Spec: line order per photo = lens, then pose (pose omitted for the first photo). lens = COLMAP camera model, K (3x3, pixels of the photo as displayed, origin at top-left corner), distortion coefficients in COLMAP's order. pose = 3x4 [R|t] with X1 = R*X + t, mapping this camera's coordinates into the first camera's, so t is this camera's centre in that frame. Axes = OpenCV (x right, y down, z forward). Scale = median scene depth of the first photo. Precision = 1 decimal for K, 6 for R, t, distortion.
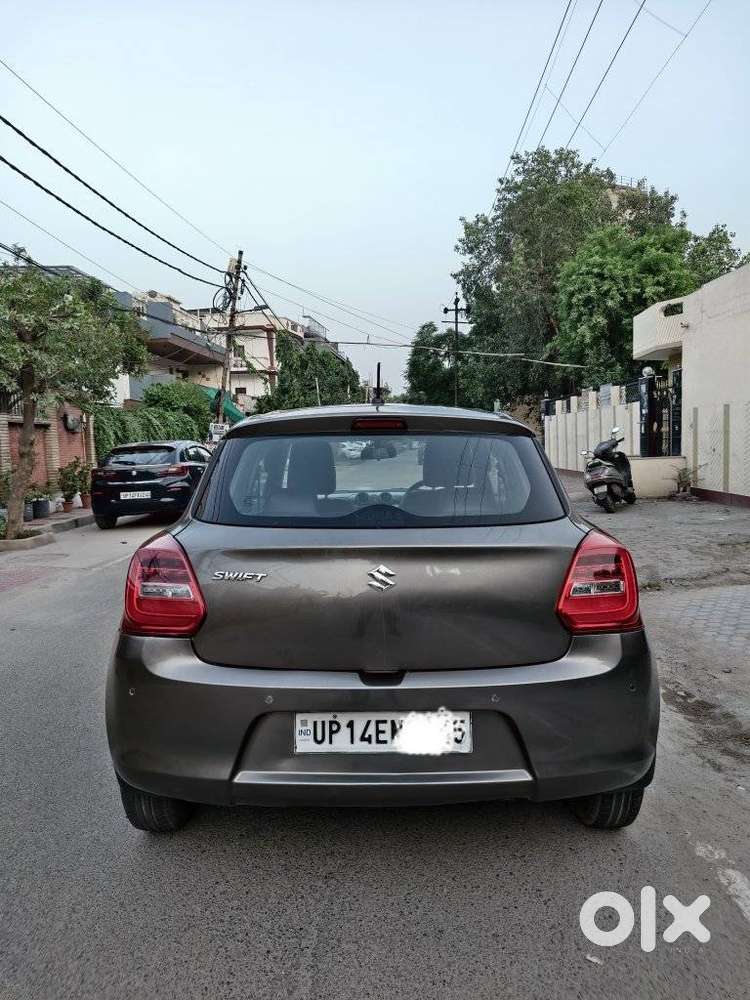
lens RADIAL K [[693.1, 0, 376.4], [0, 693.1, 496.0], [0, 0, 1]] dist [0.028170, -0.030829]
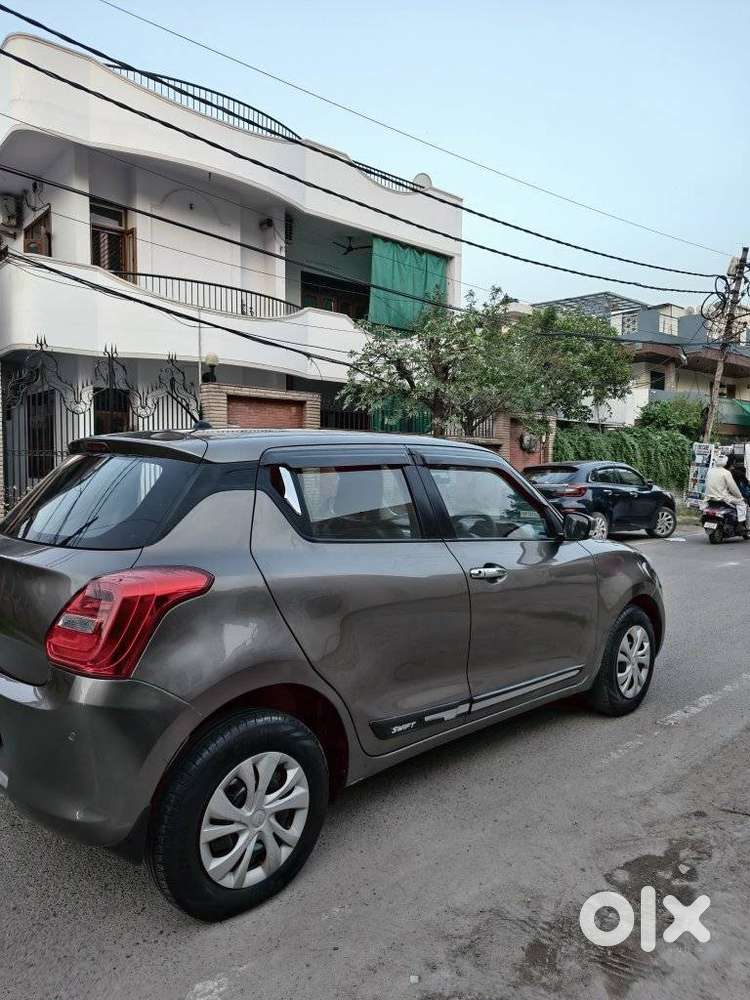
lens RADIAL K [[693.1, 0, 380.1], [0, 693.1, 503.7], [0, 0, 1]] dist [0.028170, -0.030829]
pose [[0.697338, 0.063125, -0.713957, 0.177802], [-0.074782, 0.997085, 0.015116, -0.010482], [0.712830, 0.042850, 0.700026, 0.088521]]
